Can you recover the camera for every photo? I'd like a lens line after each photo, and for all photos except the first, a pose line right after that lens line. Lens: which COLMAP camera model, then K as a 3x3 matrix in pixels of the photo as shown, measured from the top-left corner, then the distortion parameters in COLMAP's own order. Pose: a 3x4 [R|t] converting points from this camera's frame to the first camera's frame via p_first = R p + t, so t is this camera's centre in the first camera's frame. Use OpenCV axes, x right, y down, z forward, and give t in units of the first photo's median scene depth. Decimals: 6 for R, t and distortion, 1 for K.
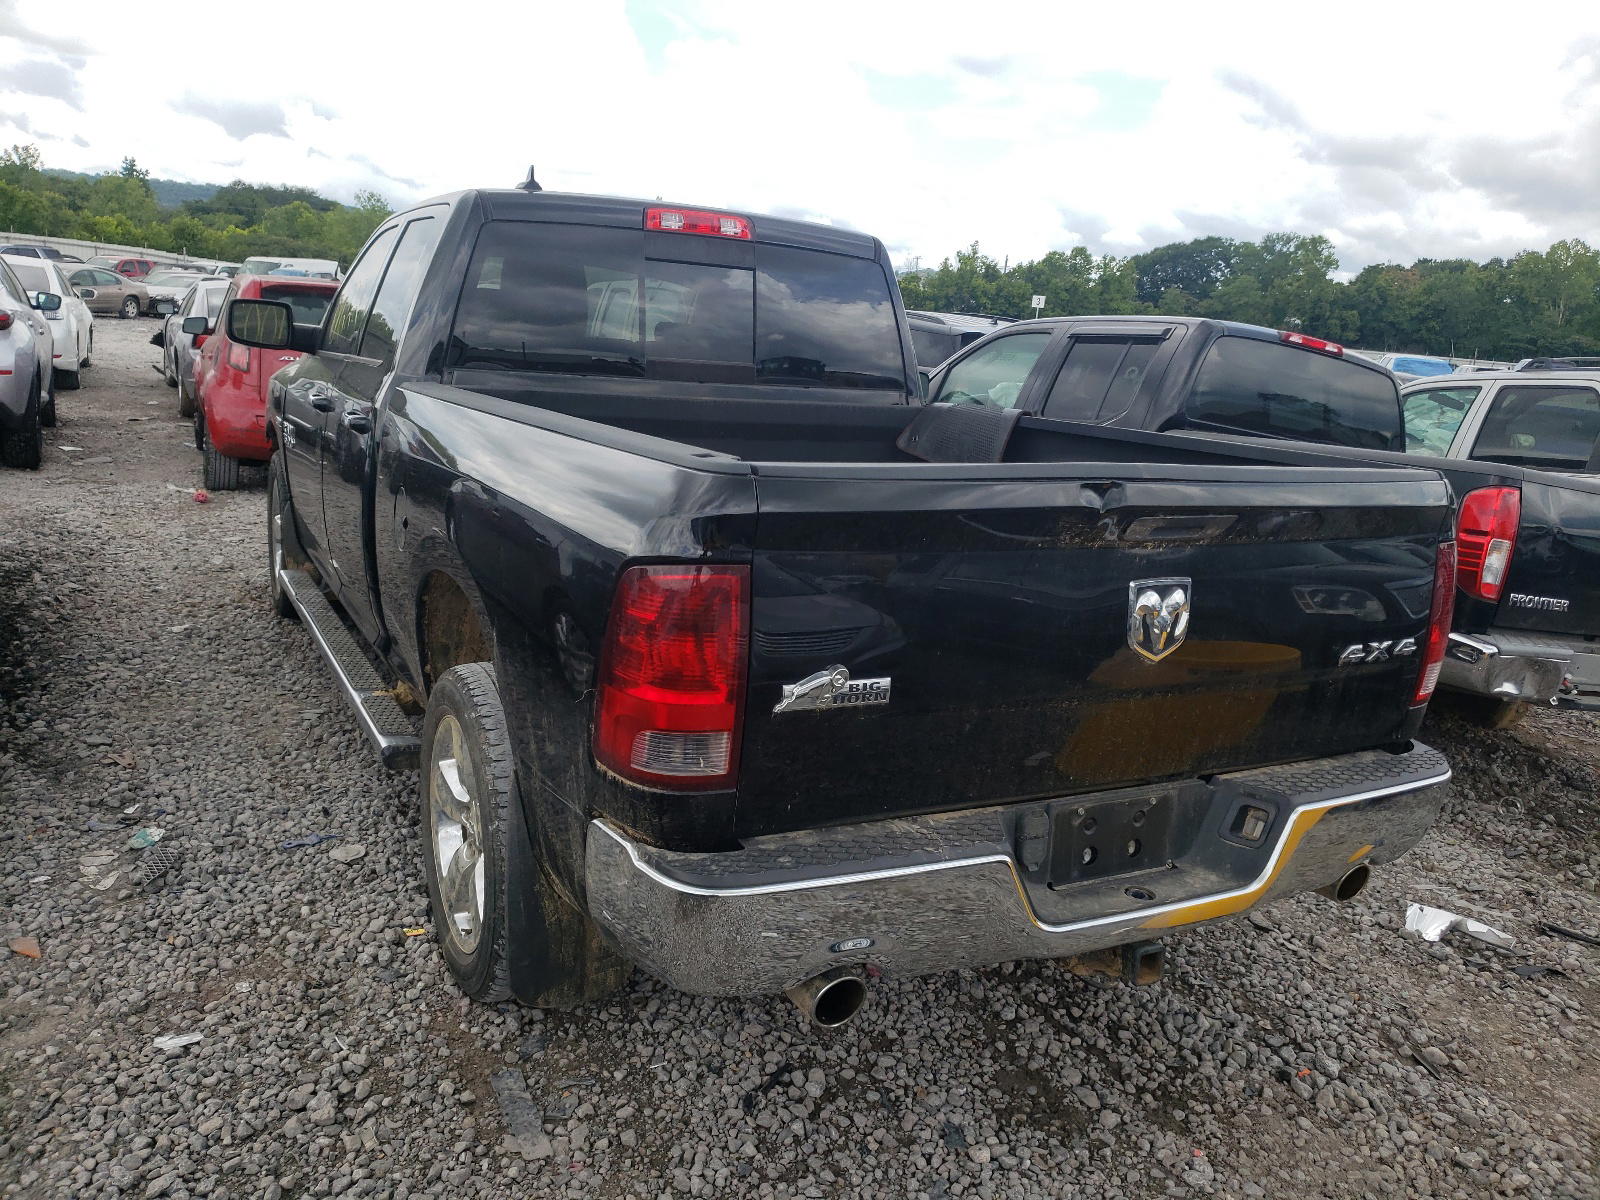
lens RADIAL K [[1243.7, 0, 799.4], [0, 1243.7, 606.0], [0, 0, 1]] dist [0.011982, 0.007101]
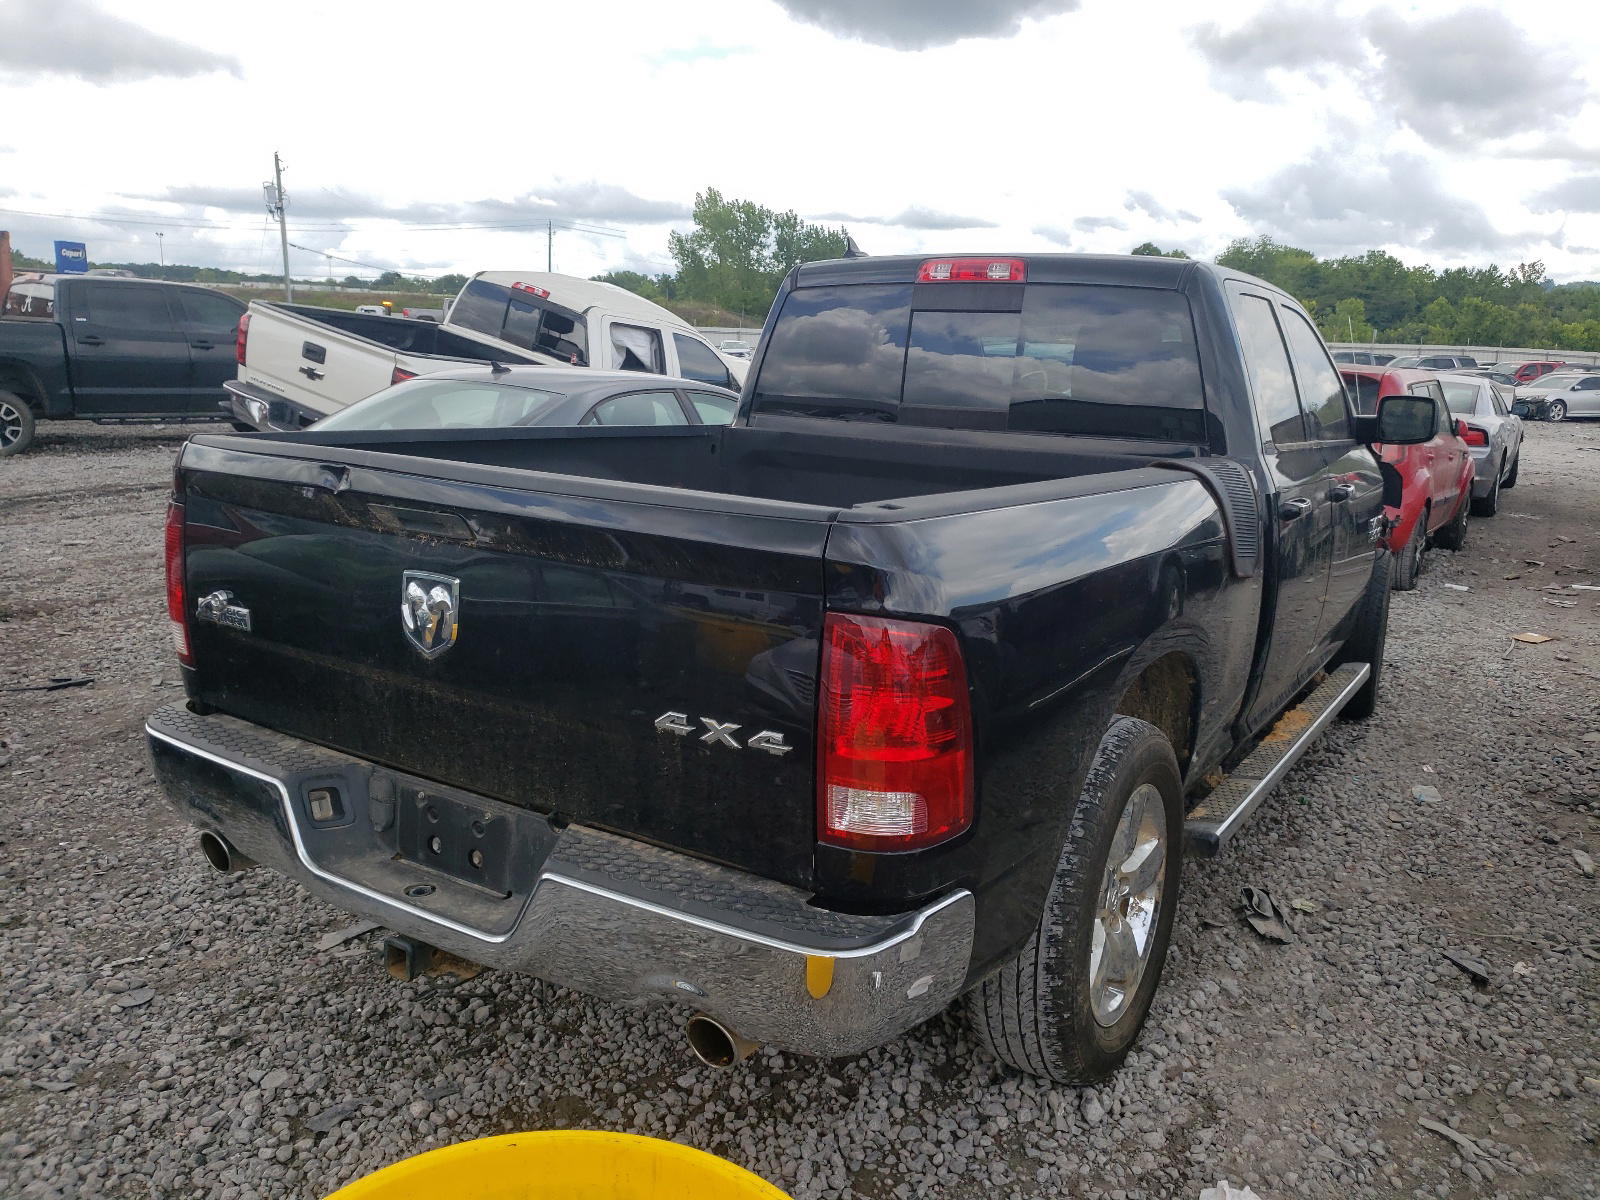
lens RADIAL K [[1243.7, 0, 801.1], [0, 1243.7, 594.4], [0, 0, 1]] dist [0.011982, 0.007101]
pose [[0.517850, 0.119381, -0.847101, 1.245308], [-0.195577, 0.980511, 0.018622, -0.079113], [0.832815, 0.156030, 0.531106, 0.687654]]
